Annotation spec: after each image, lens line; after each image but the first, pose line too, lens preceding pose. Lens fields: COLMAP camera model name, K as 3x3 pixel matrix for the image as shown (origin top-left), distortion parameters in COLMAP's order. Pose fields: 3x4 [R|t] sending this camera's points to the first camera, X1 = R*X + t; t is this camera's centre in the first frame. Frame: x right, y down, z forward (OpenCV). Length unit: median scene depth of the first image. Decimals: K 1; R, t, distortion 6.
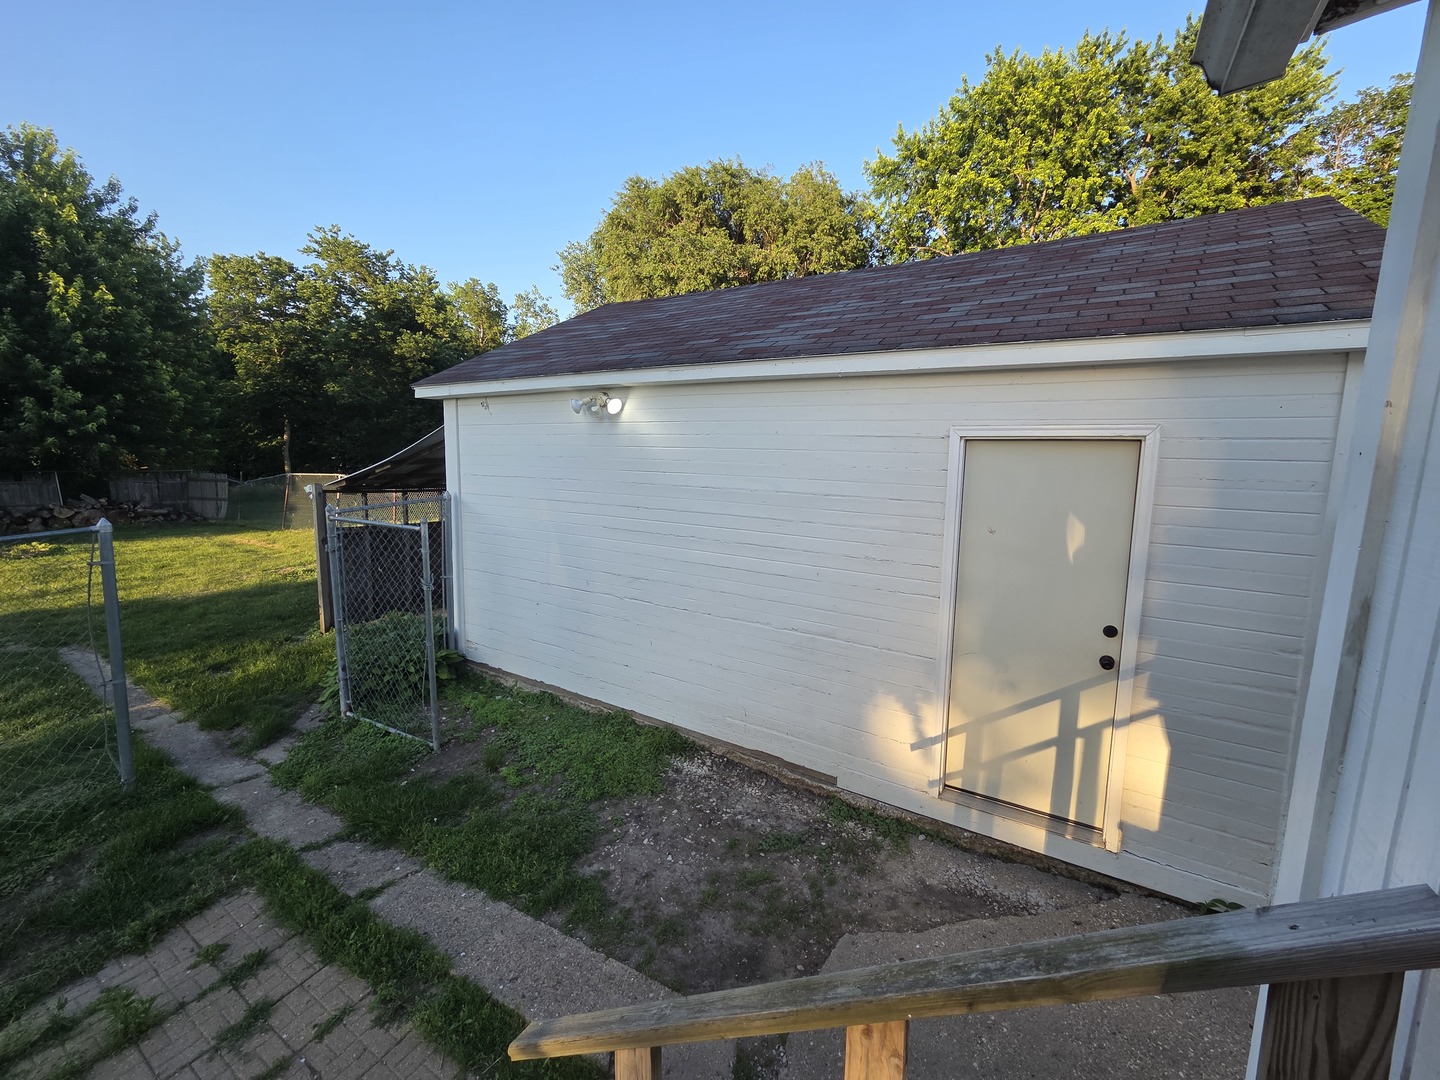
lens RADIAL K [[588.4, 0, 729.7], [0, 588.4, 530.7], [0, 0, 1]] dist [0.000516, -0.000341]
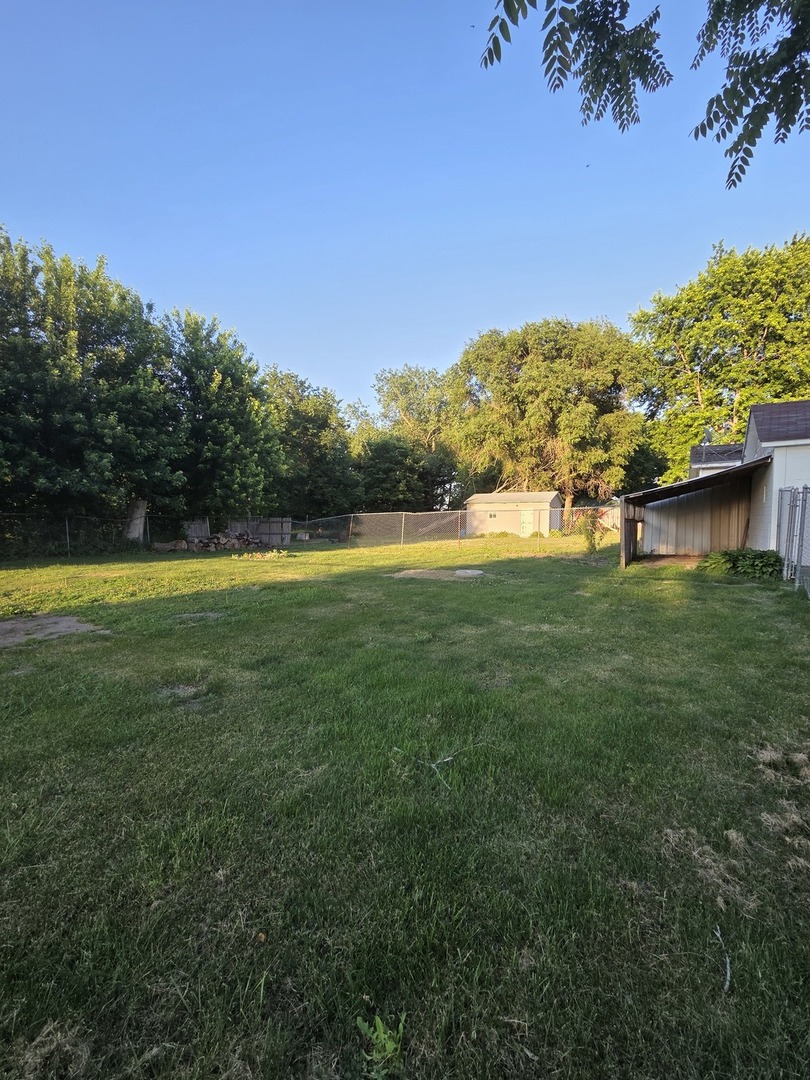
lens RADIAL K [[441.3, 0, 409.9], [0, 441.3, 544.4], [0, 0, 1]] dist [0.000516, -0.000341]
pose [[0.999649, -0.020879, -0.016287, -0.413185], [0.019739, 0.997537, -0.067307, 0.051204], [0.017652, 0.066962, 0.997599, -0.151264]]
